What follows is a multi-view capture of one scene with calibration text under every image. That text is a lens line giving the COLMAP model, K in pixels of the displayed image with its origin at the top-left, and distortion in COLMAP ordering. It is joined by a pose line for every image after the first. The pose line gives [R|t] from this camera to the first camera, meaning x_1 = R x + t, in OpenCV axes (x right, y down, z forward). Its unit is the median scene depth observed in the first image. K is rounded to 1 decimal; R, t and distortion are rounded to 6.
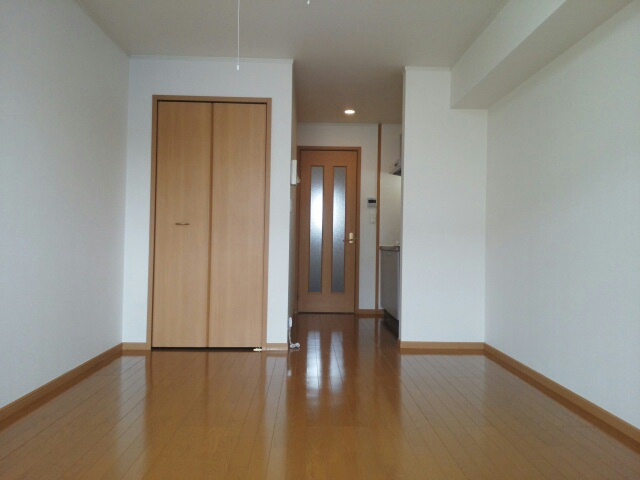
lens RADIAL K [[491.5, 0, 320.3], [0, 491.5, 241.8], [0, 0, 1]] dist [0.044697, 0.003165]
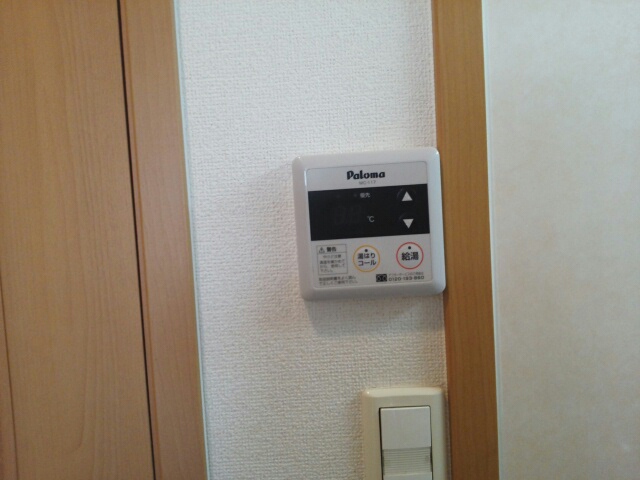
lens RADIAL K [[491.5, 0, 320.9], [0, 491.5, 240.4], [0, 0, 1]] dist [0.044697, 0.003165]
pose [[0.995025, -0.059526, -0.079886, 0.104596], [0.064855, 0.995719, 0.065858, -0.083298], [0.075624, -0.070712, 0.994626, 0.938317]]
